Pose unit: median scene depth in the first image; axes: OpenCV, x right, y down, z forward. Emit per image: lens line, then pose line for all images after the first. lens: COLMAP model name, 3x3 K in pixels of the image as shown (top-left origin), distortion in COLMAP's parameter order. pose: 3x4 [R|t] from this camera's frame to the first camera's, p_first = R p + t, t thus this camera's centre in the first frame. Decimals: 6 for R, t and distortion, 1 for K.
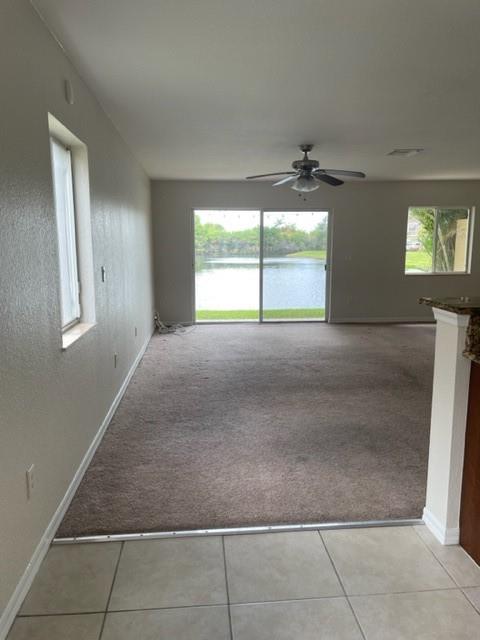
lens RADIAL K [[482.8, 0, 240.0], [0, 482.8, 320.0], [0, 0, 1]] dist [0.096921, -0.122147]
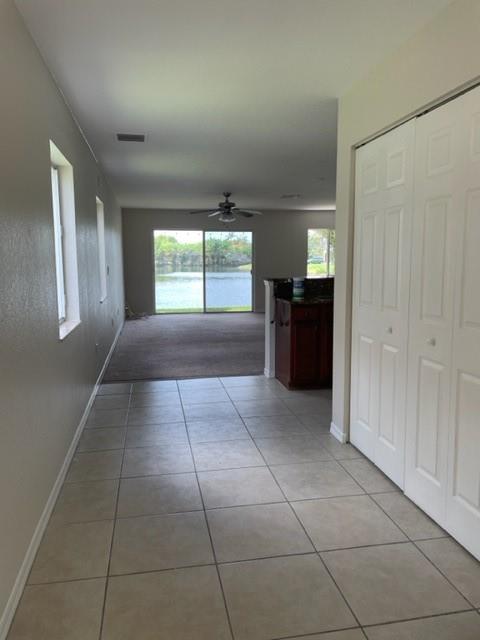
lens RADIAL K [[482.8, 0, 240.0], [0, 482.8, 320.0], [0, 0, 1]] dist [0.096921, -0.122147]
pose [[0.995534, -0.013729, 0.093405, 0.014940], [0.016064, 0.999576, -0.024293, 0.061076], [-0.093031, 0.025685, 0.995332, -0.363747]]
